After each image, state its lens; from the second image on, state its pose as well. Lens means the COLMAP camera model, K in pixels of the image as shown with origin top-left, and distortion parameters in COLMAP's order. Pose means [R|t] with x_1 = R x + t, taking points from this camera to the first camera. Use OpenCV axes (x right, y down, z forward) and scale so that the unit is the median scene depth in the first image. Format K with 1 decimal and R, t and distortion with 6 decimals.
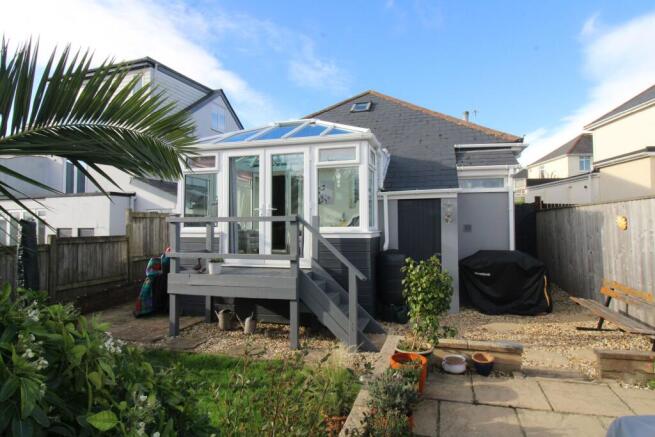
lens RADIAL K [[400.3, 0, 327.5], [0, 400.3, 218.5], [0, 0, 1]] dist [-0.001680, -0.000840]
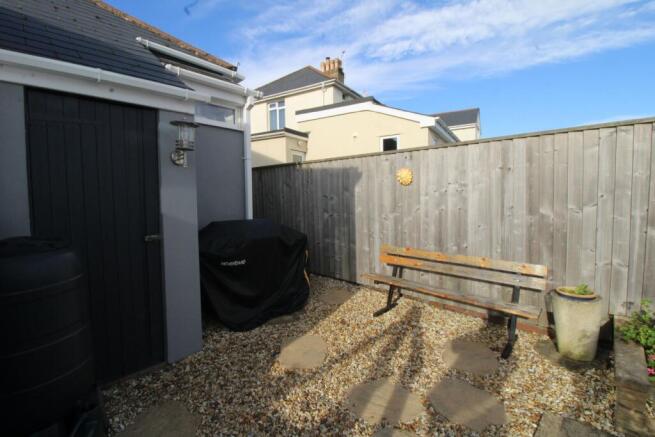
lens RADIAL K [[307.7, 0, 330.6], [0, 307.7, 216.0], [0, 0, 1]] dist [-0.008108, -0.000883]
pose [[0.467284, -0.047195, 0.882847, 0.068035], [-0.005134, 0.998412, 0.056091, 0.046648], [-0.884092, -0.030743, 0.466300, 0.671045]]
